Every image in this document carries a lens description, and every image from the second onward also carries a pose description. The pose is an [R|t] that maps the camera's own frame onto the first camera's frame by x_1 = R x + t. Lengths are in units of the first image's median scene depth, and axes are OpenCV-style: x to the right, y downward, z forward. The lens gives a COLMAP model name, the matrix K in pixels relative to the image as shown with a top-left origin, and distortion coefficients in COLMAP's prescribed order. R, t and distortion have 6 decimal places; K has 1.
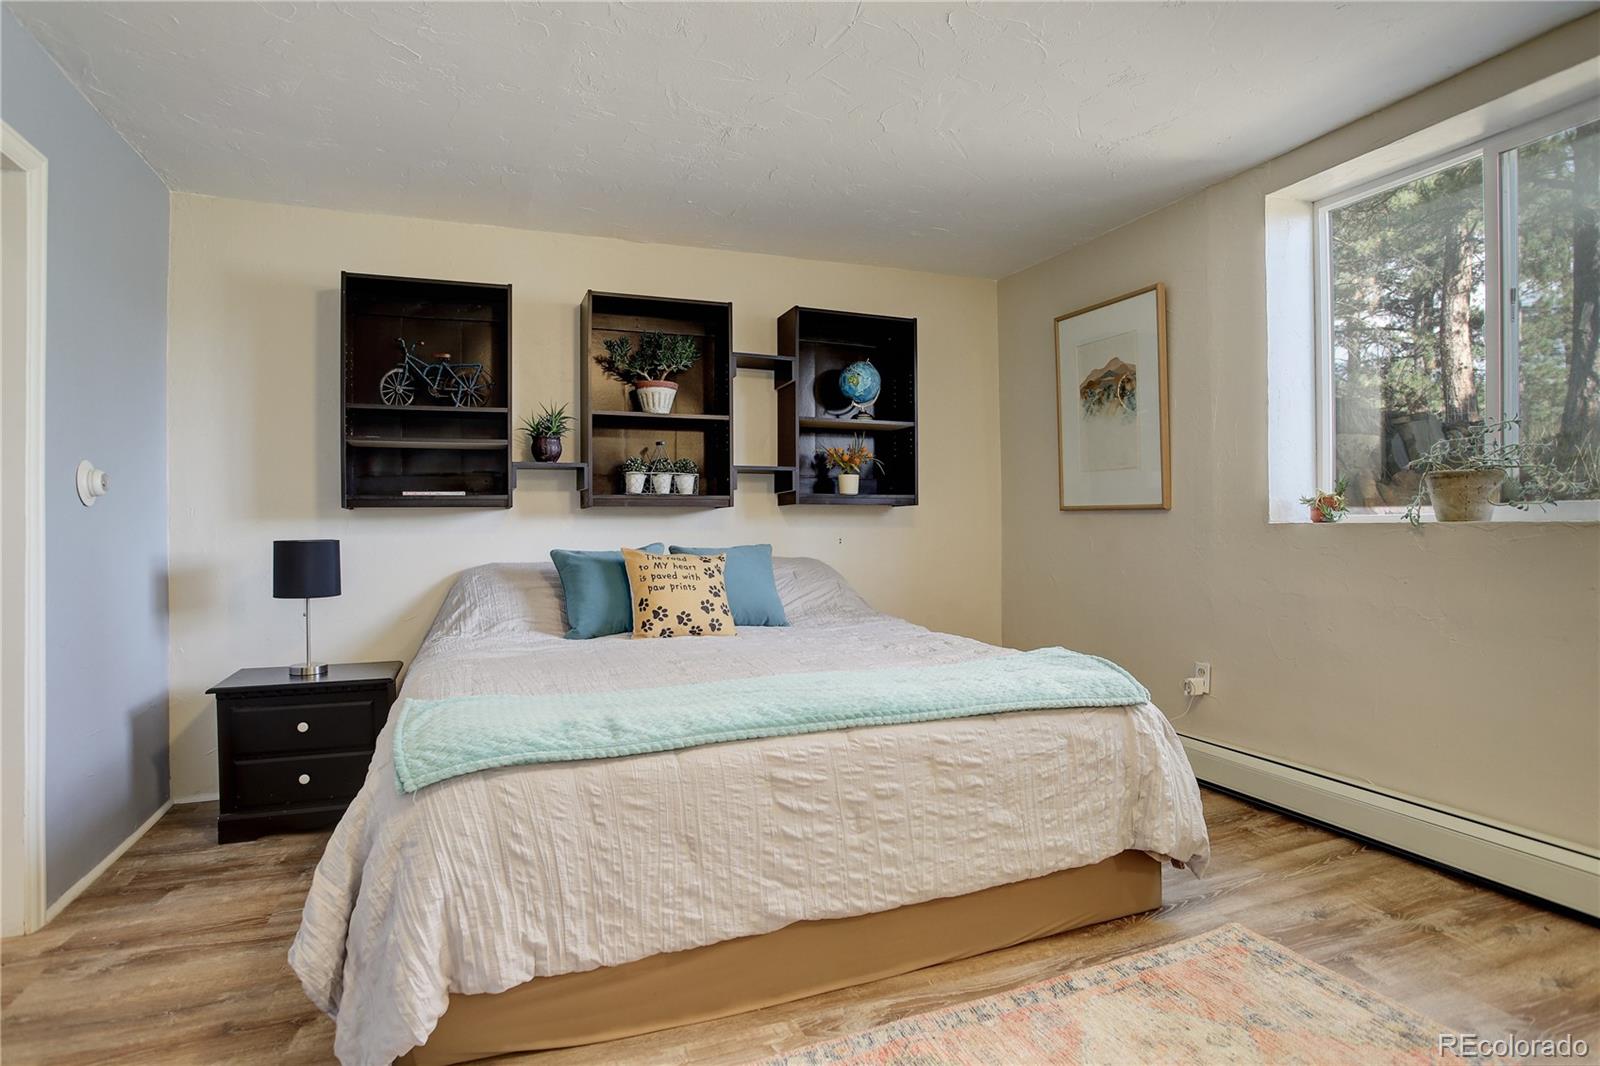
lens RADIAL K [[839.8, 0, 787.7], [0, 839.8, 526.6], [0, 0, 1]] dist [-0.043785, 0.004953]
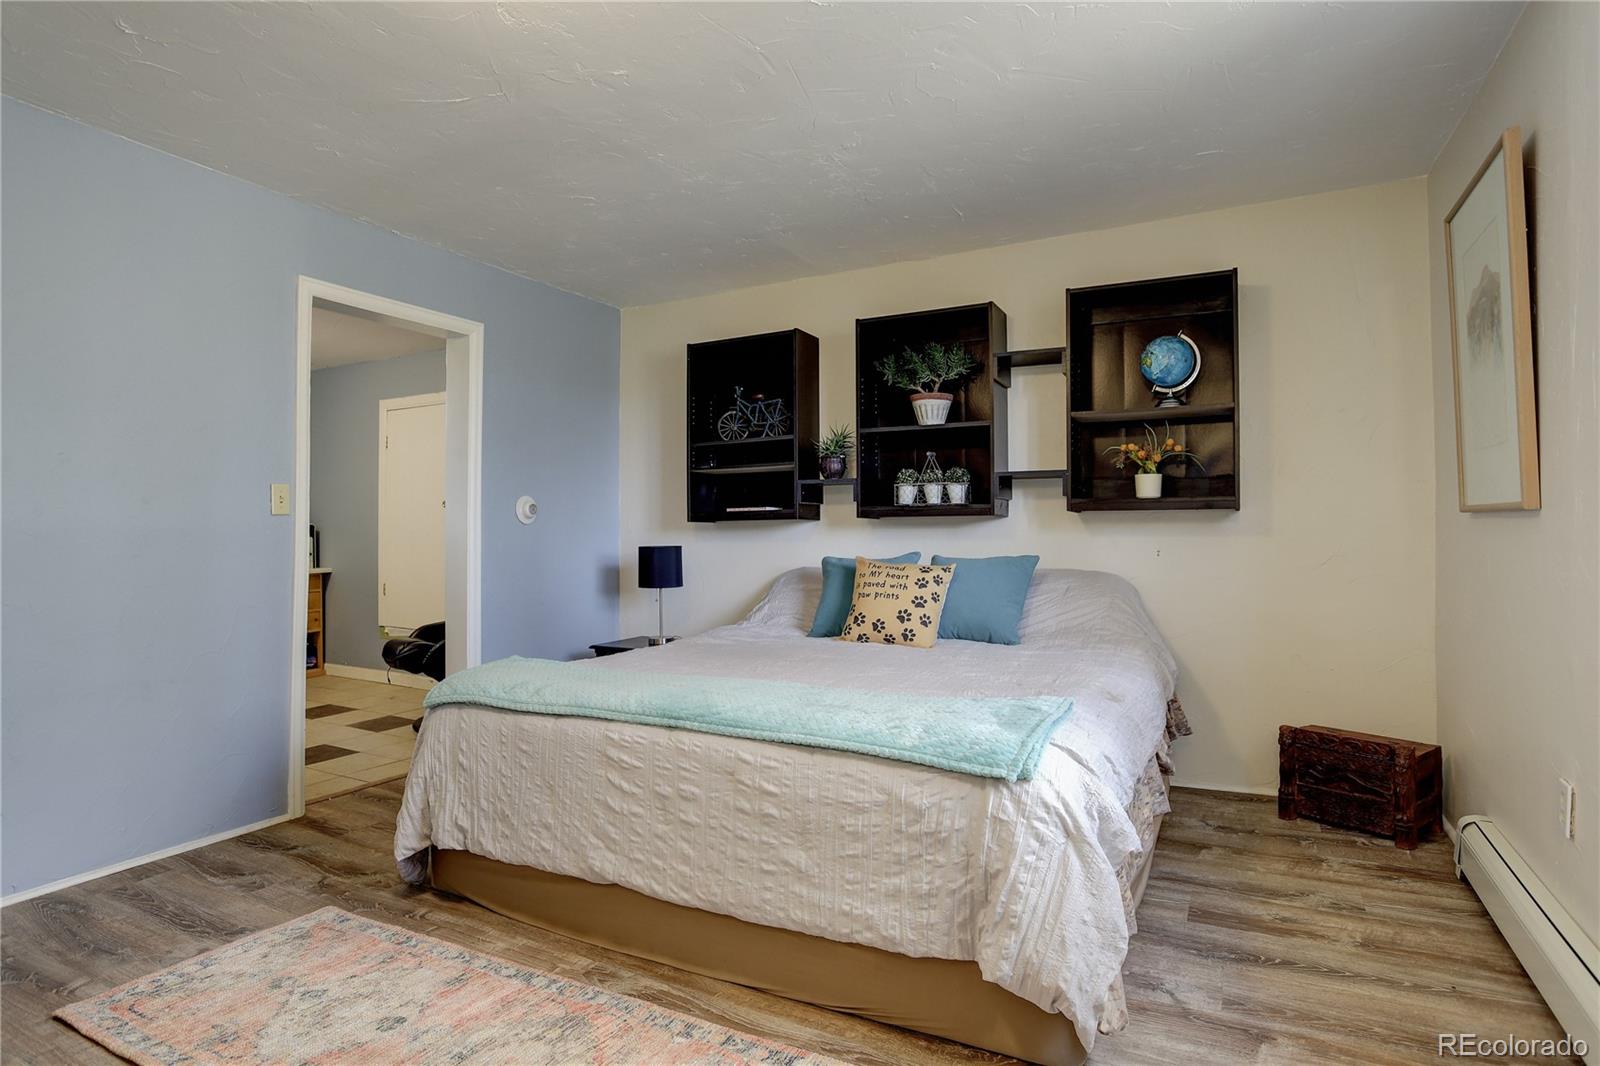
lens RADIAL K [[839.8, 0, 783.7], [0, 839.8, 526.7], [0, 0, 1]] dist [-0.043785, 0.004953]
pose [[0.645947, -0.004152, -0.763371, 0.876118], [0.001903, 0.999991, -0.003828, -0.013310], [0.763380, 0.001020, 0.645949, 0.359971]]
